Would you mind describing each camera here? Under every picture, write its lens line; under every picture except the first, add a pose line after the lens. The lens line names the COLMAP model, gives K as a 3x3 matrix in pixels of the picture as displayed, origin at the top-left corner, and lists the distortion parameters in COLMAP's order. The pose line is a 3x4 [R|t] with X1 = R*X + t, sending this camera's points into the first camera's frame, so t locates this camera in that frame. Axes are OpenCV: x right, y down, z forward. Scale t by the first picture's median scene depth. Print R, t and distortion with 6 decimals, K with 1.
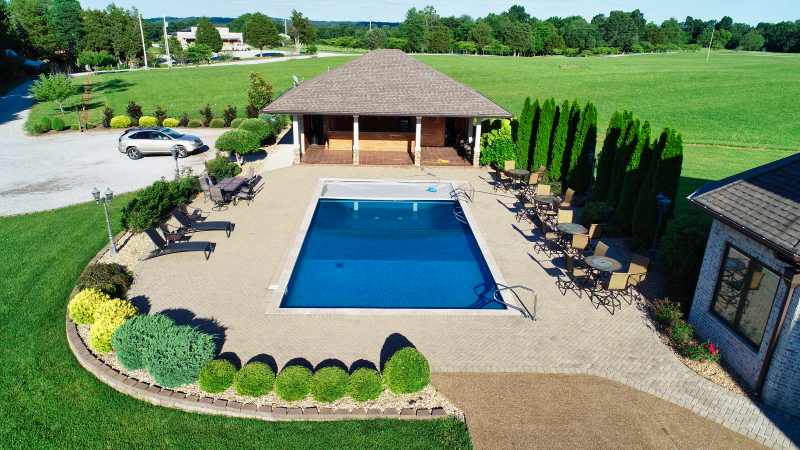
lens RADIAL K [[521.2, 0, 400.3], [0, 521.2, 225.1], [0, 0, 1]] dist [-0.001025, 0.001311]
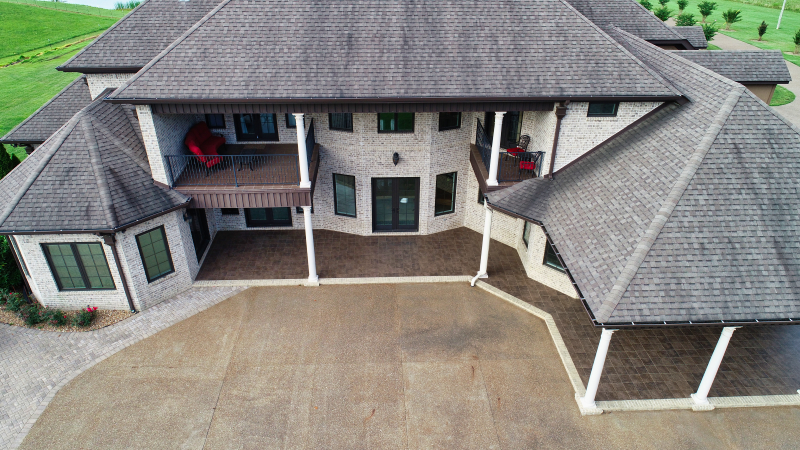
lens RADIAL K [[521.2, 0, 400.3], [0, 521.2, 224.4], [0, 0, 1]] dist [-0.001025, 0.001311]
pose [[-0.004380, -0.516392, 0.856341, -0.500721], [0.344436, 0.803169, 0.486089, -0.353033], [-0.938800, 0.297084, 0.174346, -0.089981]]
